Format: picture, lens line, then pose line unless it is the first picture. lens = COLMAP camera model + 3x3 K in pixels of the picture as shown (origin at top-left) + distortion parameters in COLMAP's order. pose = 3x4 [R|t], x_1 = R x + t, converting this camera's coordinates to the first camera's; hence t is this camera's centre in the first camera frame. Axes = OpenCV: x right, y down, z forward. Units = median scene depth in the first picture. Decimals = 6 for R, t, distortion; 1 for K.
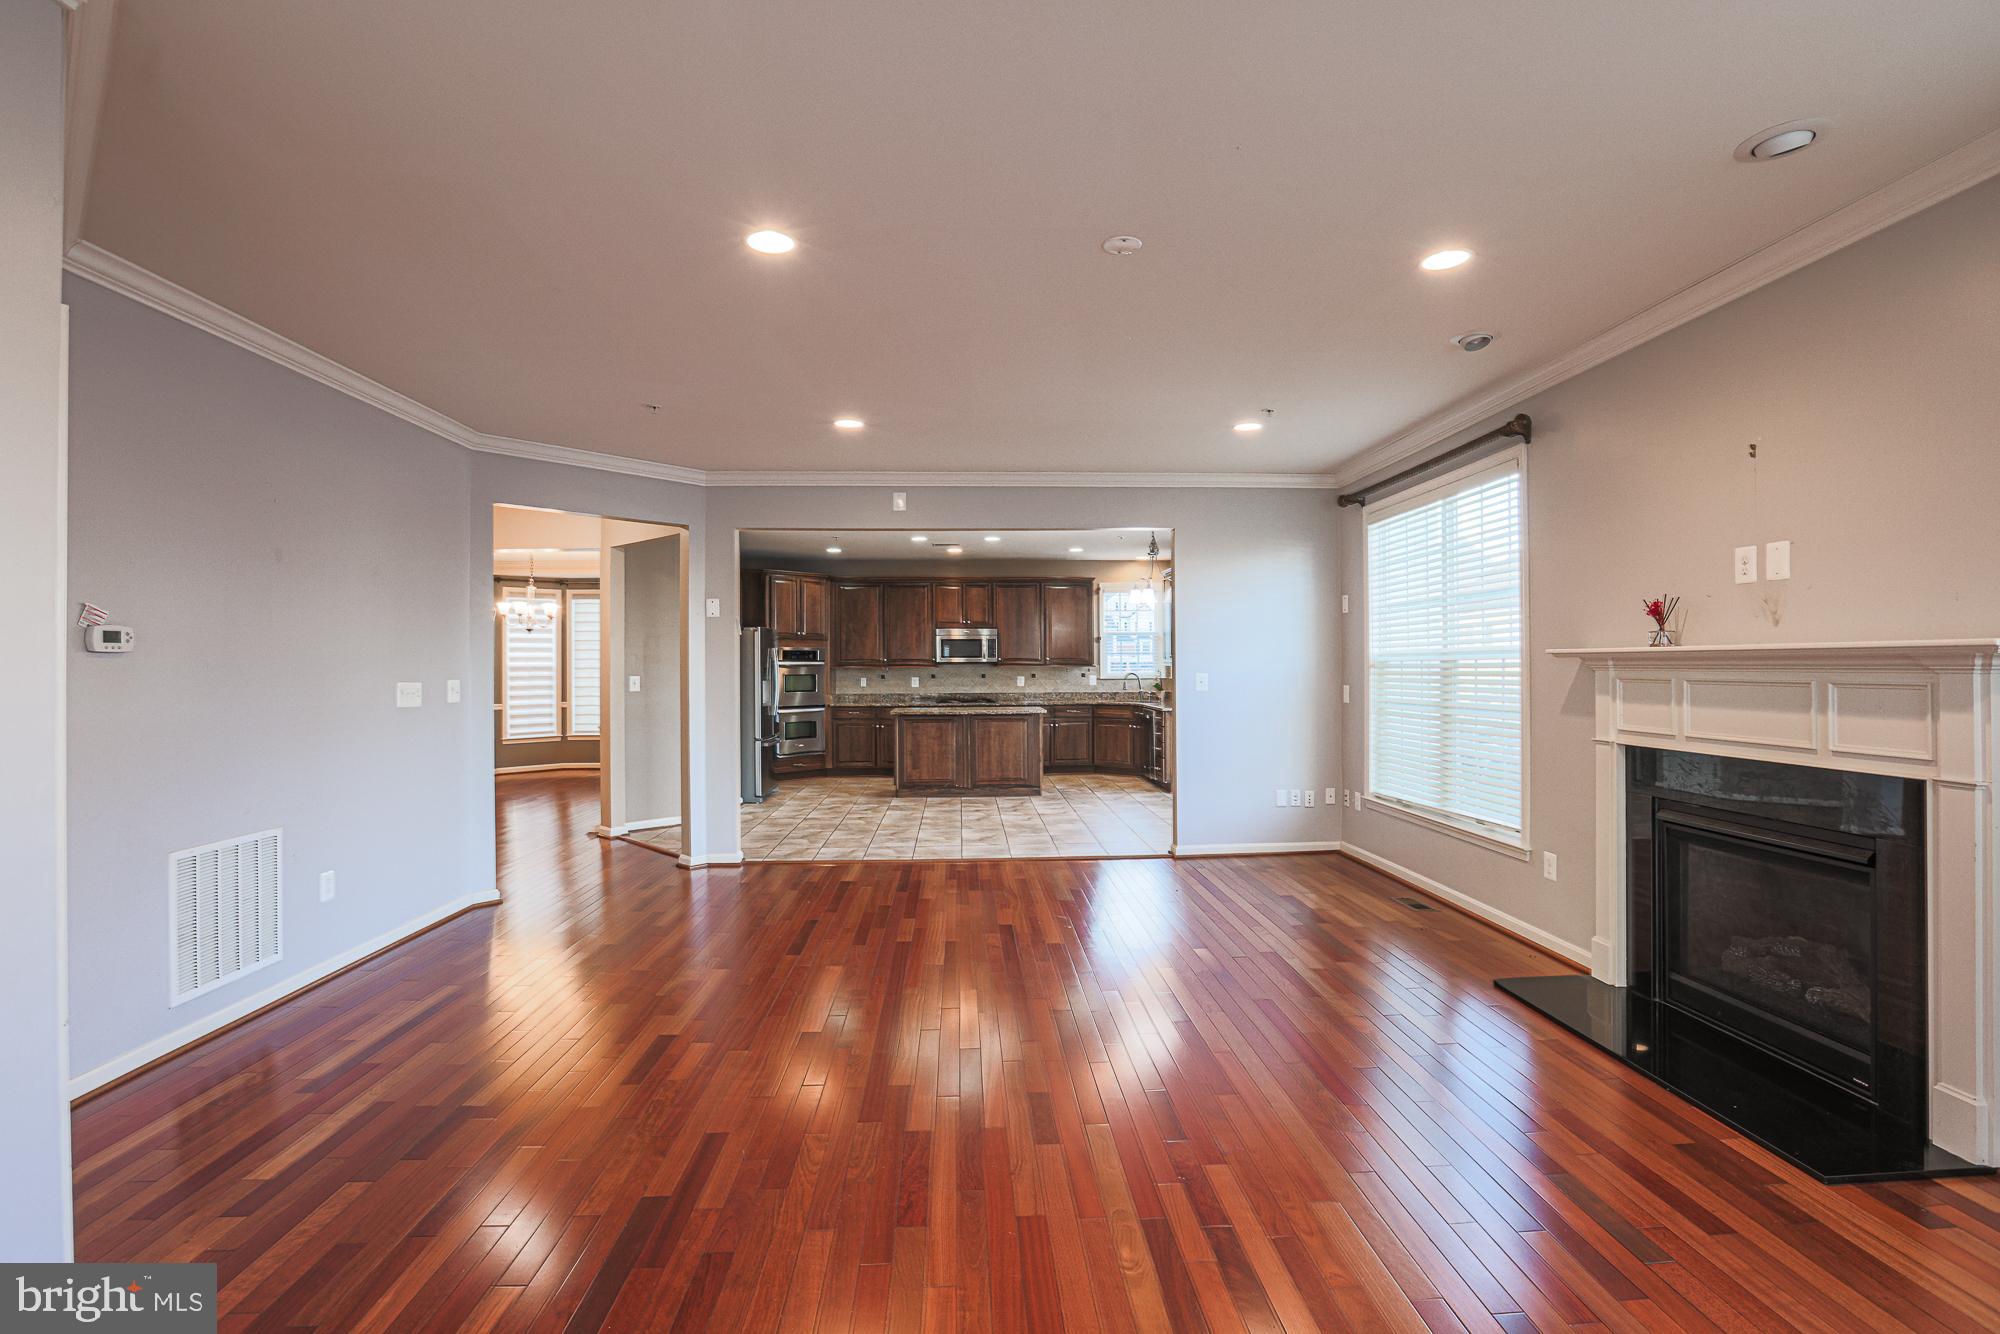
lens RADIAL K [[915.3, 0, 1049.0], [0, 915.3, 657.1], [0, 0, 1]] dist [-0.036442, 0.012262]
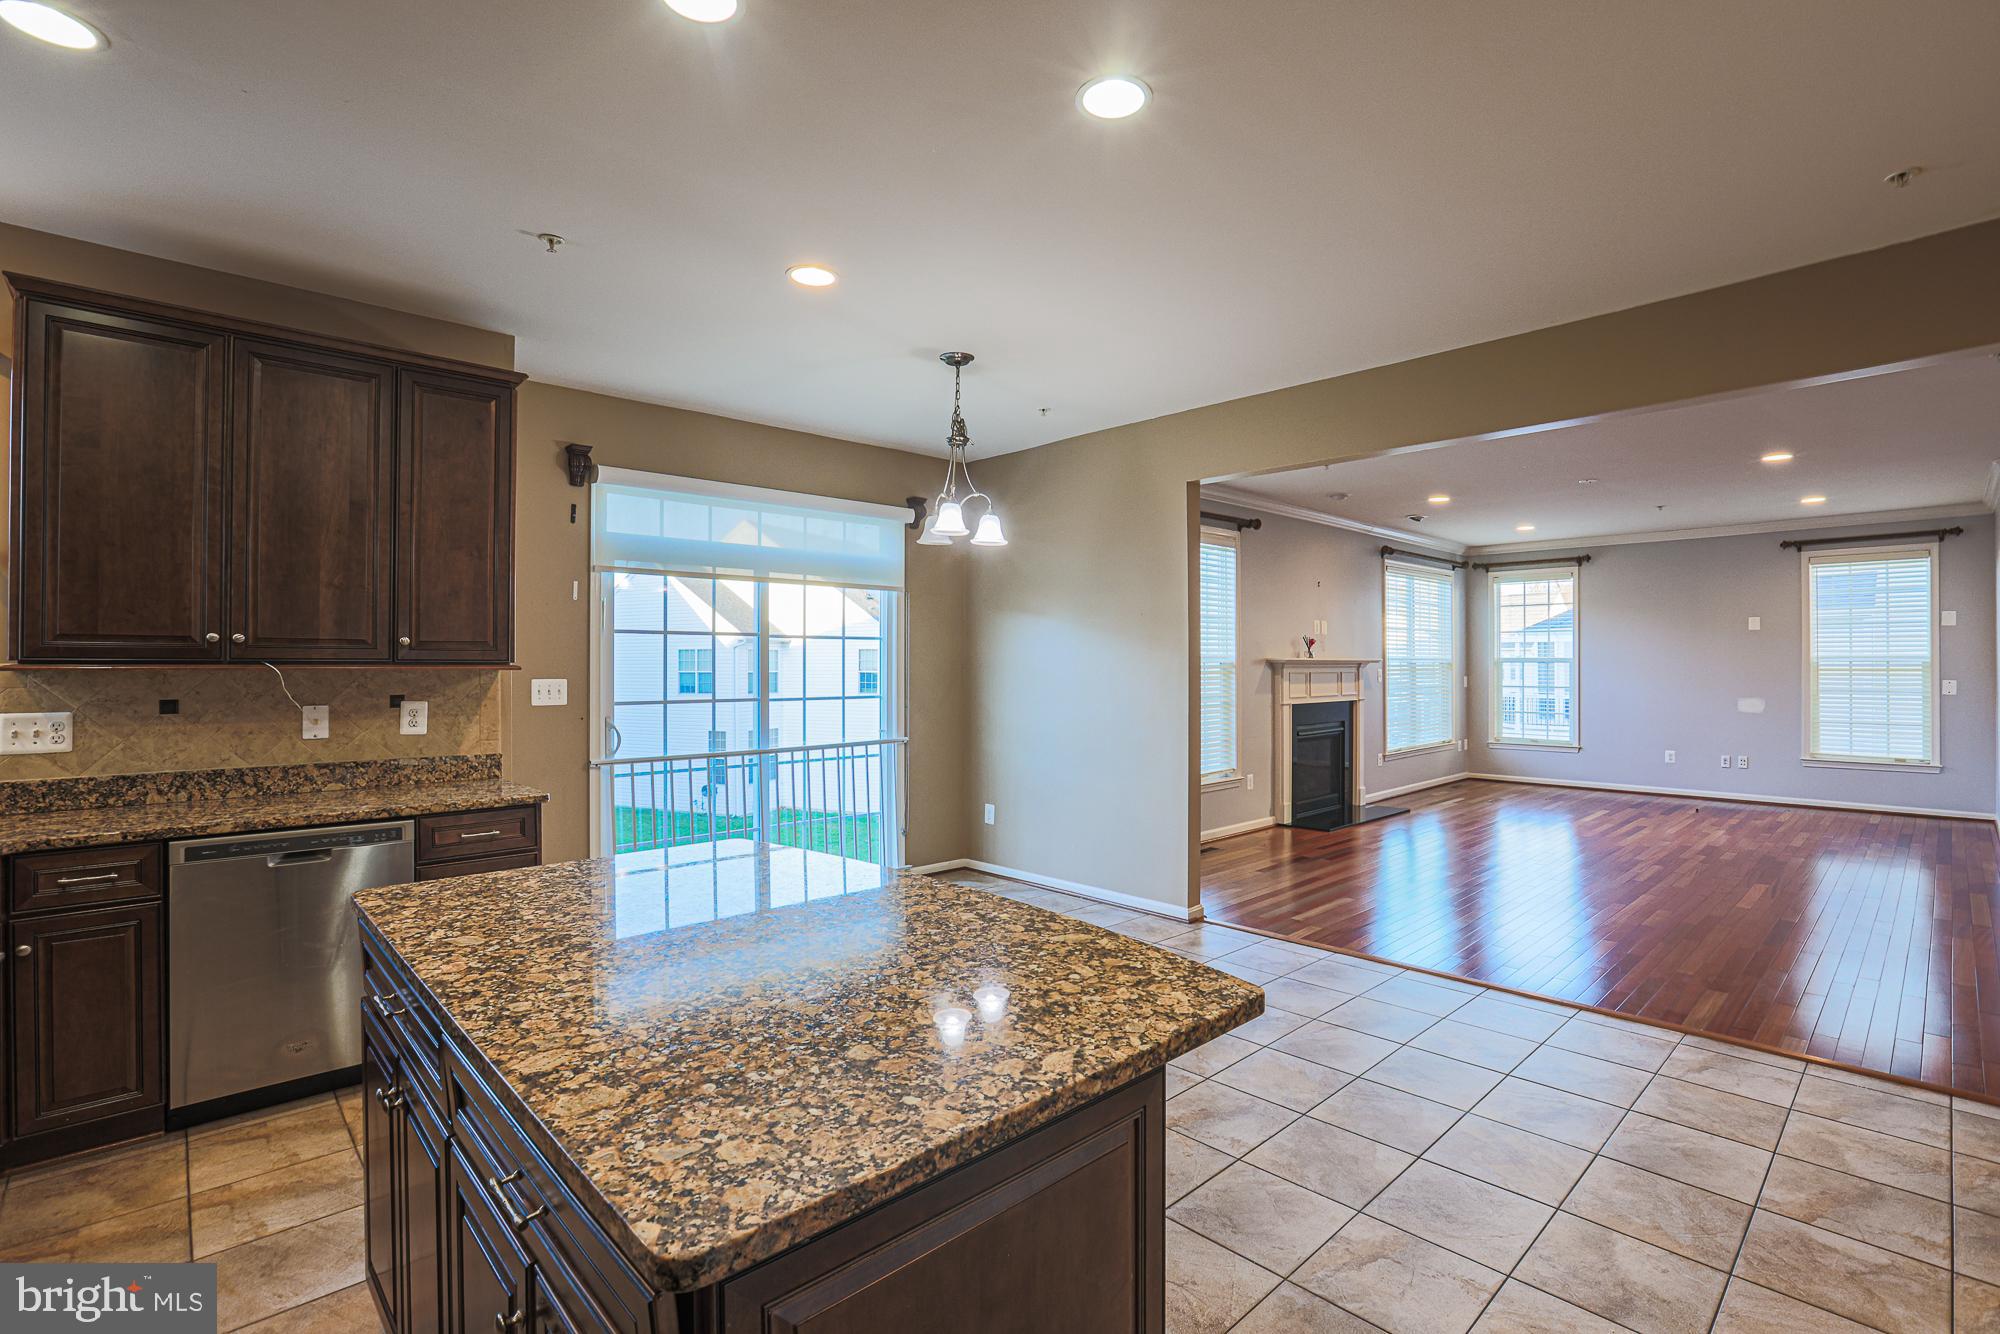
lens RADIAL K [[915.3, 0, 1049.9], [0, 915.3, 657.8], [0, 0, 1]] dist [-0.036442, 0.012262]
pose [[-0.630942, 0.013529, 0.775712, -0.382792], [-0.001783, 0.999820, -0.018888, 0.017661], [-0.775828, -0.013300, -0.630805, 1.612021]]
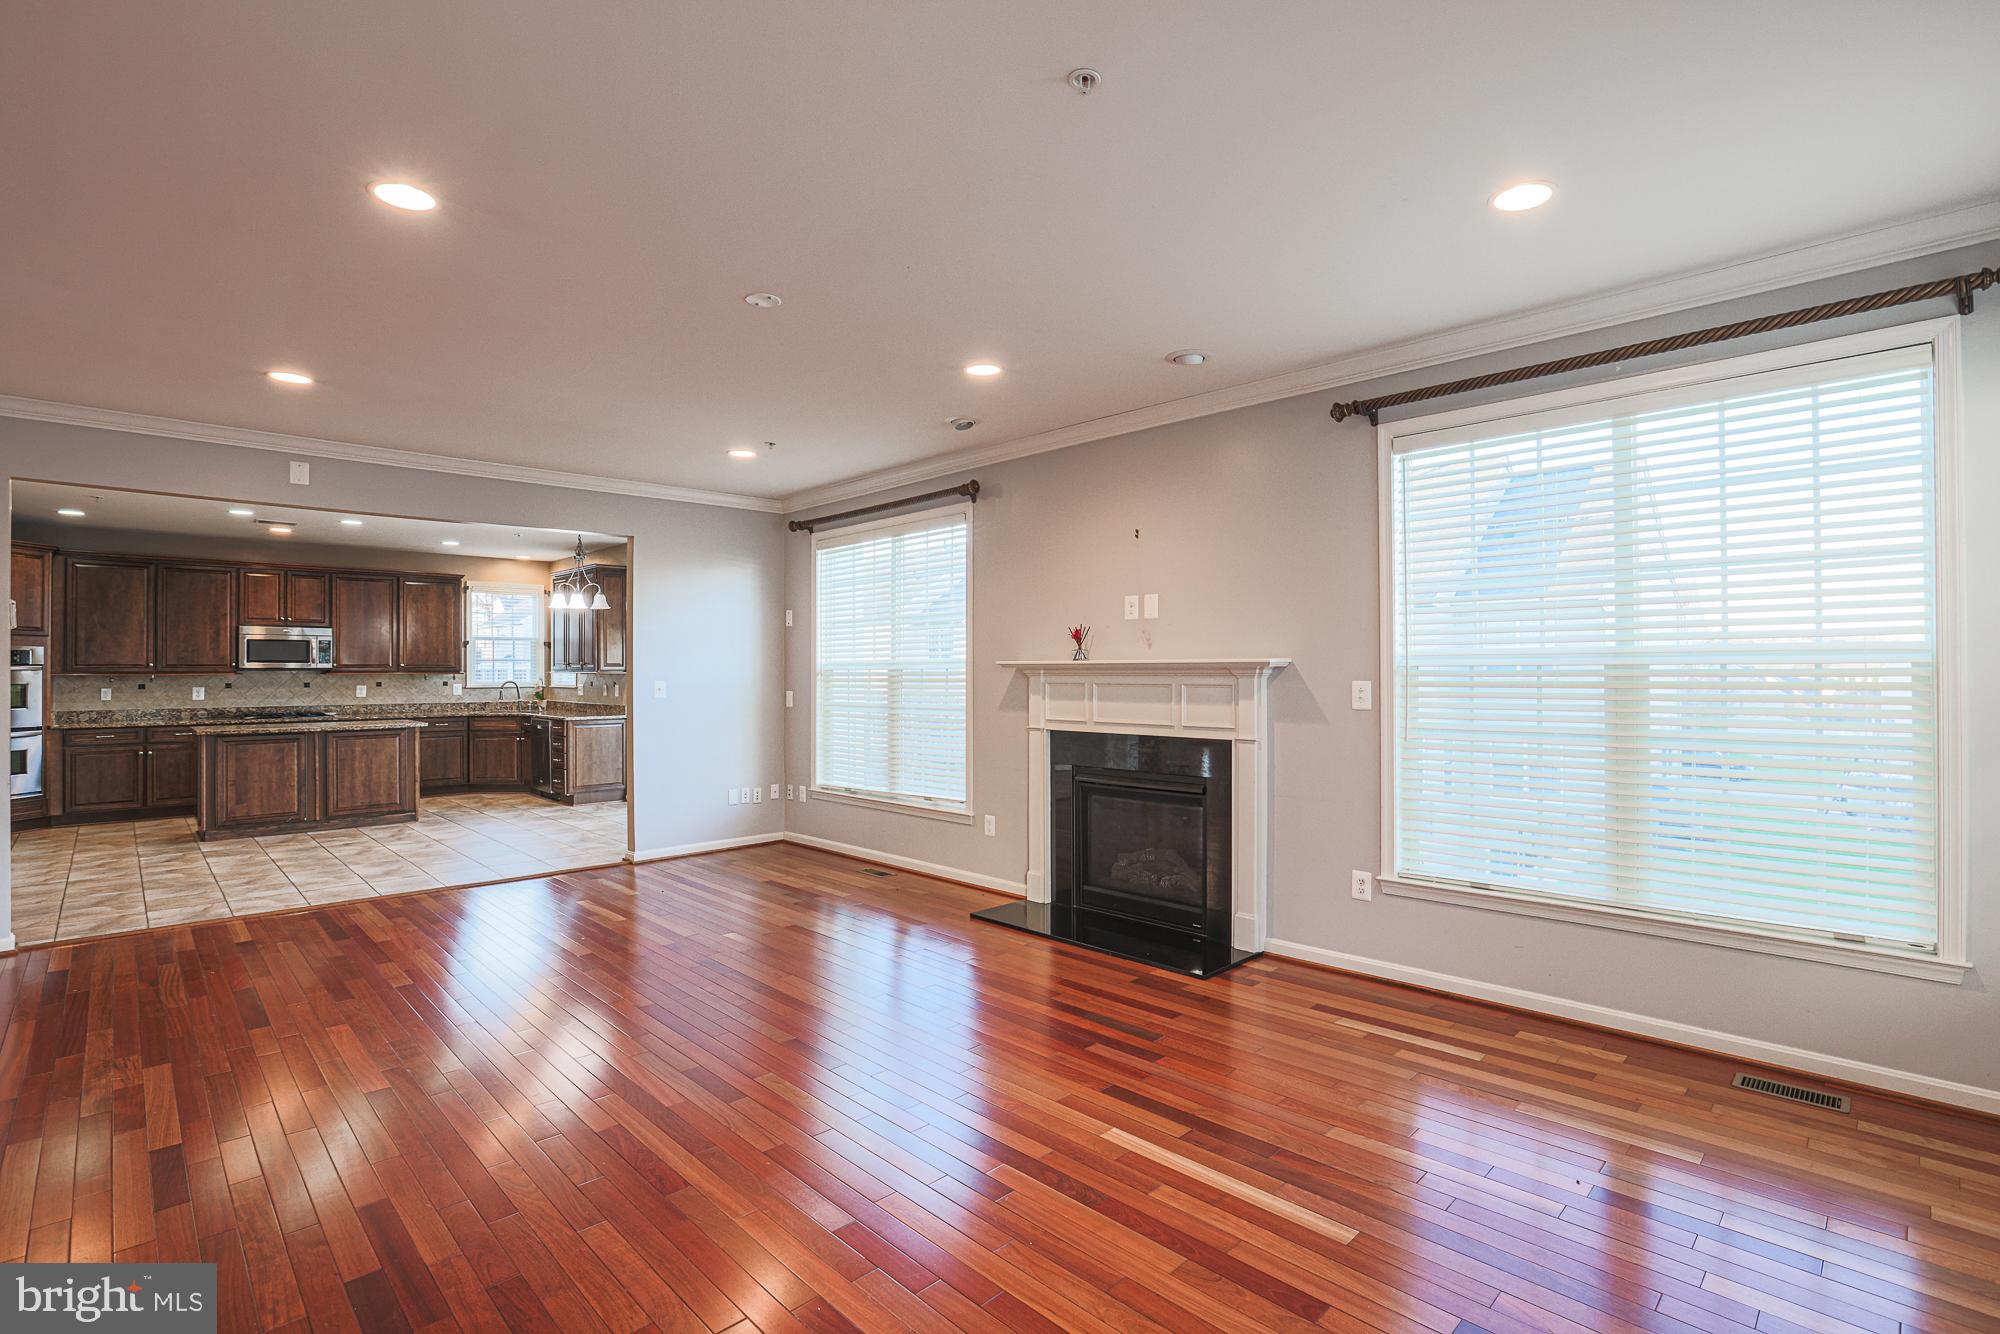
lens RADIAL K [[915.3, 0, 1014.0], [0, 915.3, 663.3], [0, 0, 1]] dist [-0.036442, 0.012262]
pose [[0.767934, 0.008706, 0.640469, -0.185301], [-0.007505, 0.999961, -0.004594, 0.000427], [-0.640485, -0.001279, 0.767970, -0.032794]]
